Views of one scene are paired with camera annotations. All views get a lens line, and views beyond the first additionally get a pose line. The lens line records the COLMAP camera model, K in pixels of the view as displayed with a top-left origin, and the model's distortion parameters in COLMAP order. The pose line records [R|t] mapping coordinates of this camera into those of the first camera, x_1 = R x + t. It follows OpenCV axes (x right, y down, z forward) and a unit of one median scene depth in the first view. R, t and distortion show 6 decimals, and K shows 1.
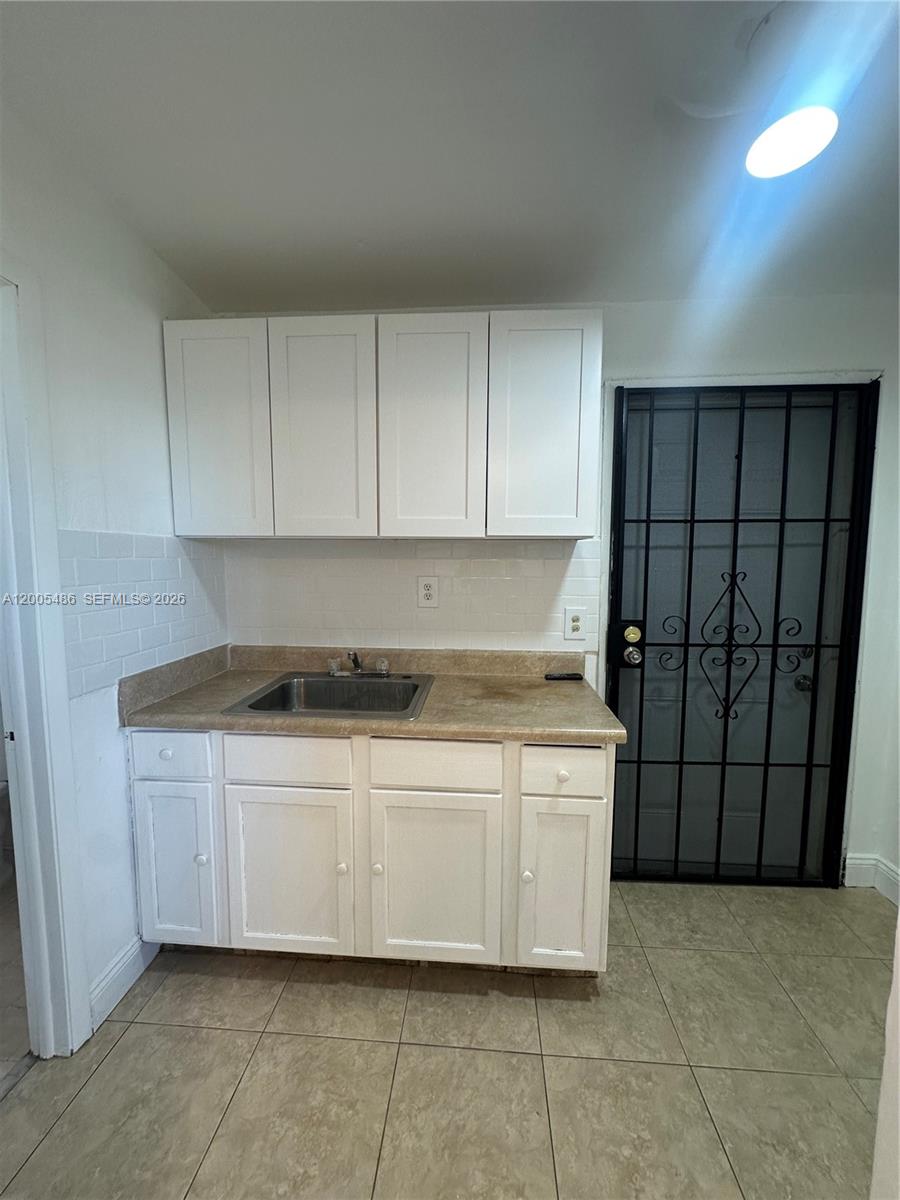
lens RADIAL K [[478.9, 0, 453.5], [0, 478.9, 600.0], [0, 0, 1]] dist [-0.006939, 0.001719]
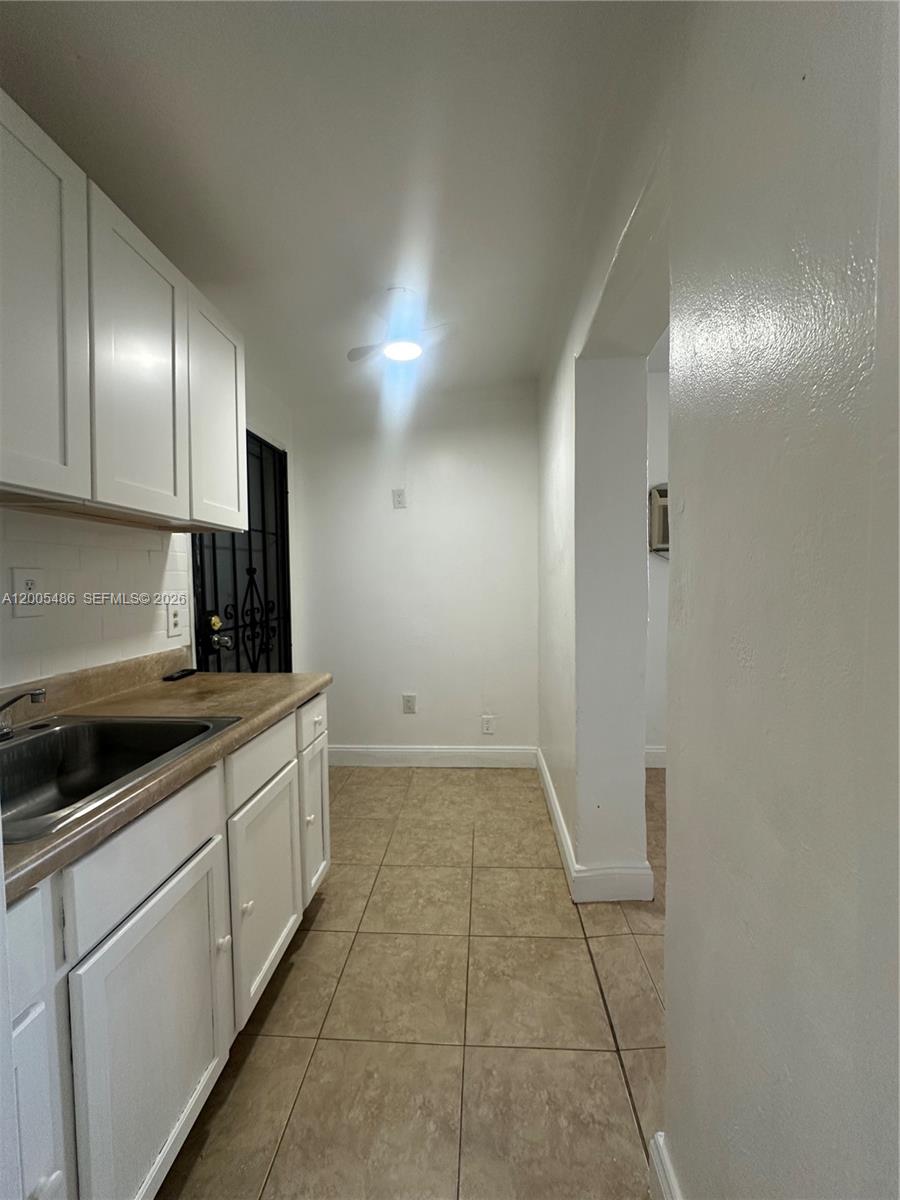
lens RADIAL K [[478.9, 0, 449.7], [0, 478.9, 597.6], [0, 0, 1]] dist [-0.006939, 0.001719]
pose [[0.001090, -0.045612, 0.998959, -1.026804], [0.095734, 0.994376, 0.045298, 0.022337], [-0.995406, 0.095584, 0.005451, 0.637122]]
